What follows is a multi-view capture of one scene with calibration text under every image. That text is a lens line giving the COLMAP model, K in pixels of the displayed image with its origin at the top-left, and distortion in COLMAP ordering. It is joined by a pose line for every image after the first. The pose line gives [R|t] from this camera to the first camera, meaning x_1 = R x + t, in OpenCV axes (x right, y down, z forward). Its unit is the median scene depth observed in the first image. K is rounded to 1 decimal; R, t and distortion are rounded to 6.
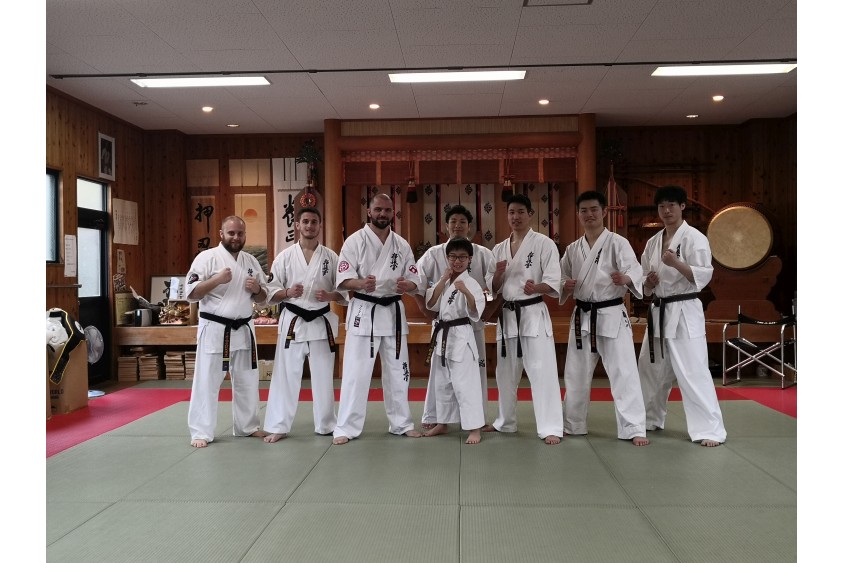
lens RADIAL K [[882.4, 0, 417.5], [0, 882.4, 278.9], [0, 0, 1]] dist [0.085605, 0.000000]
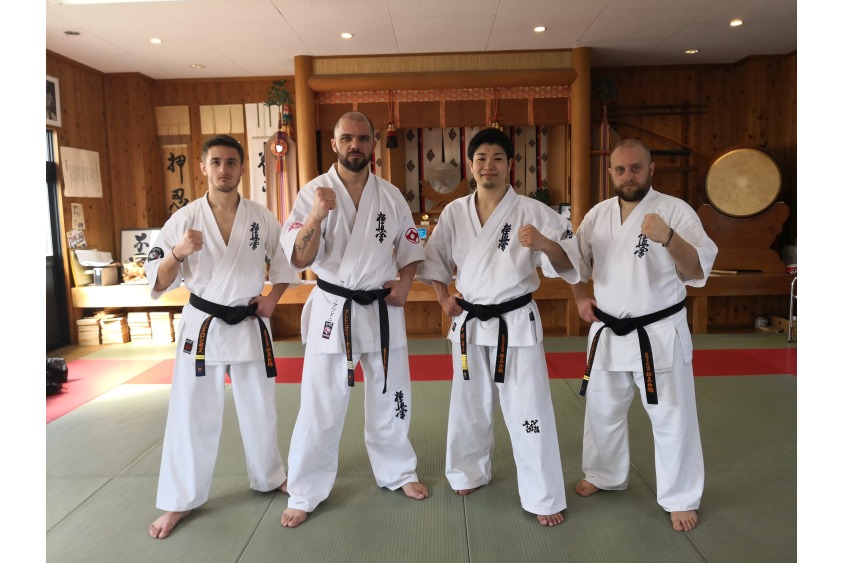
lens RADIAL K [[629.6, 0, 418.2], [0, 629.6, 274.6], [0, 0, 1]] dist [0.005460, 0.004330]
pose [[0.999550, -0.015224, 0.025843, 0.001862], [0.012616, 0.995082, 0.098244, -0.018960], [-0.027211, -0.097874, 0.994827, 0.328062]]
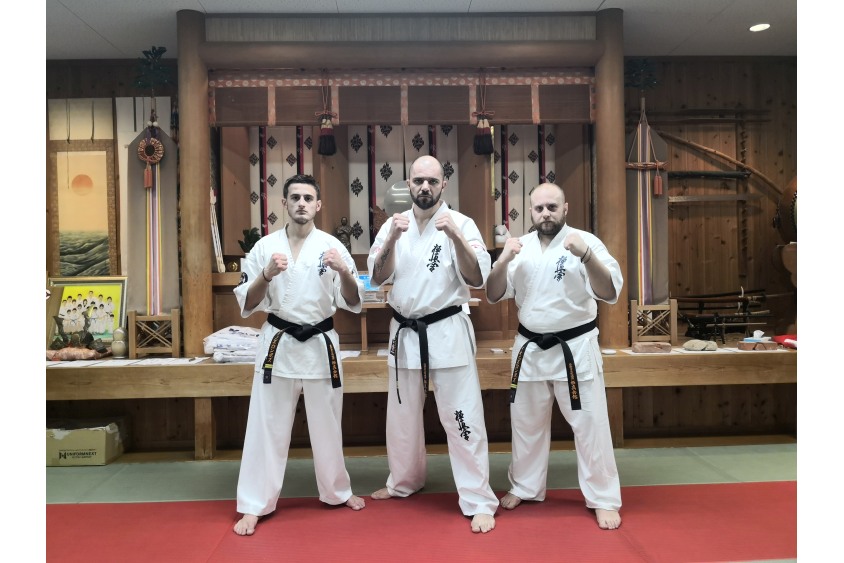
lens RADIAL K [[629.6, 0, 408.4], [0, 629.6, 274.8], [0, 0, 1]] dist [0.005460, 0.004330]
pose [[0.996186, -0.006542, 0.087006, 0.010653], [0.007917, 0.999849, -0.015468, 0.003907], [-0.086891, 0.016097, 0.996088, 0.563417]]
